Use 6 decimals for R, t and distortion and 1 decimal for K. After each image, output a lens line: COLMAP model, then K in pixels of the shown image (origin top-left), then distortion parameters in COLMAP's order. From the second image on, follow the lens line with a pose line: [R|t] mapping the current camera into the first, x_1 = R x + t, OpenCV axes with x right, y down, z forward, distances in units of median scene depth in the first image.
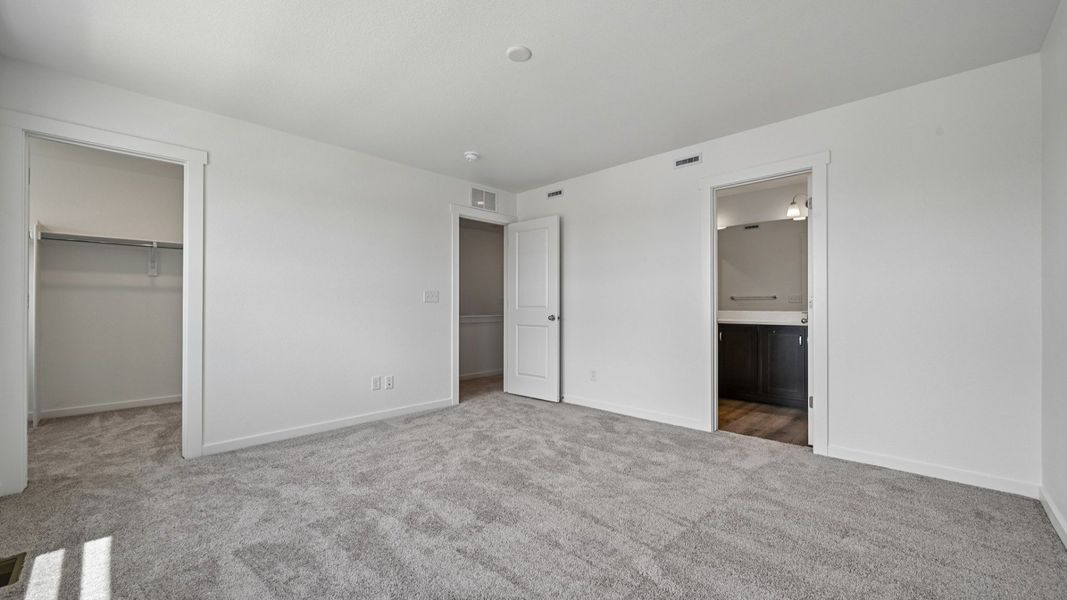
lens RADIAL K [[415.9, 0, 536.7], [0, 415.9, 301.4], [0, 0, 1]] dist [0.000631, 0.000160]
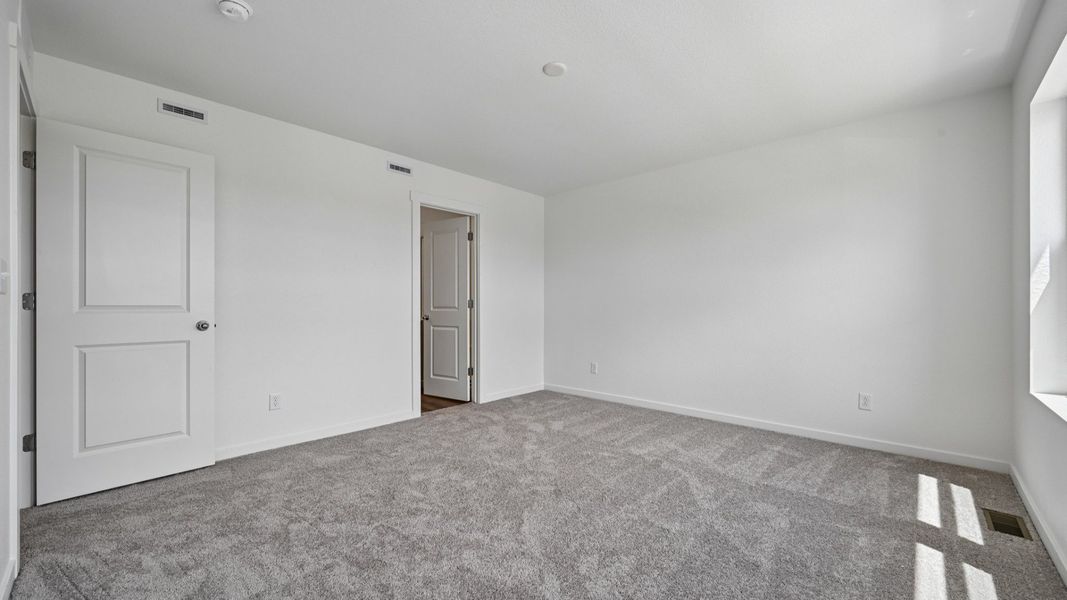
lens RADIAL K [[415.9, 0, 535.1], [0, 415.9, 303.0], [0, 0, 1]] dist [0.000631, 0.000160]
pose [[-0.016363, 0.009514, 0.999821, -0.693650], [-0.012849, 0.999870, -0.009725, 0.008434], [-0.999784, -0.013006, -0.016238, 0.669238]]
